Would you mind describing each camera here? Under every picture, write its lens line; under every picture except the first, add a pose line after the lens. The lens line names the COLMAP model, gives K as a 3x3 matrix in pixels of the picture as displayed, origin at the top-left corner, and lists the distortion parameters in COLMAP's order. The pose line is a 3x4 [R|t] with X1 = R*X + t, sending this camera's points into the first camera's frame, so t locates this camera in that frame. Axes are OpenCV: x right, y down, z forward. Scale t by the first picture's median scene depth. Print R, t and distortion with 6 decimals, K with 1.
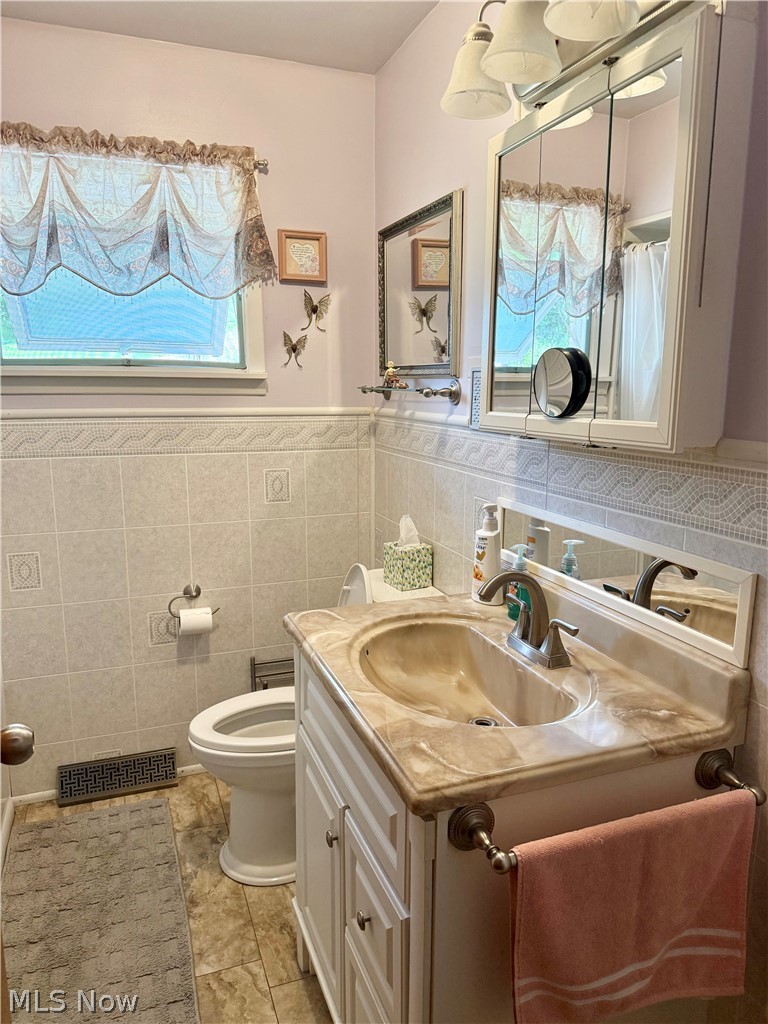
lens RADIAL K [[727.6, 0, 384.0], [0, 727.6, 513.5], [0, 0, 1]] dist [-0.003211, -0.001035]
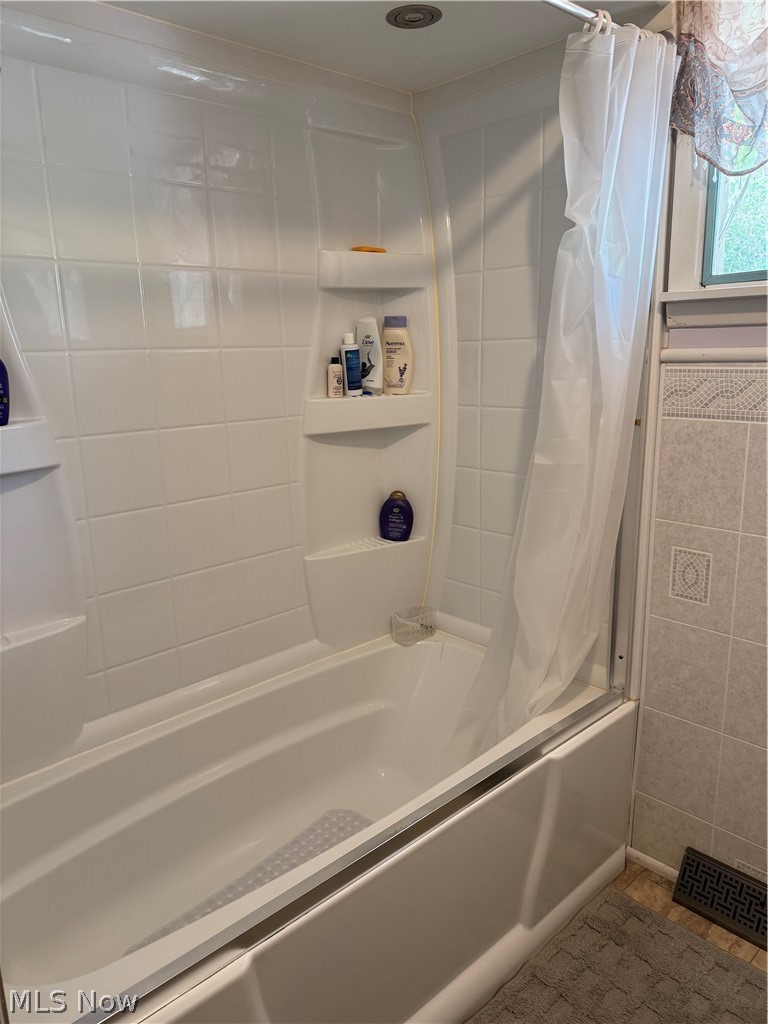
lens RADIAL K [[727.6, 0, 384.6], [0, 727.6, 507.6], [0, 0, 1]] dist [-0.003211, -0.001035]
pose [[0.384217, 0.187197, -0.904066, 0.028702], [-0.137908, 0.979879, 0.144286, -0.048425], [0.912885, 0.069240, 0.402302, 0.423442]]
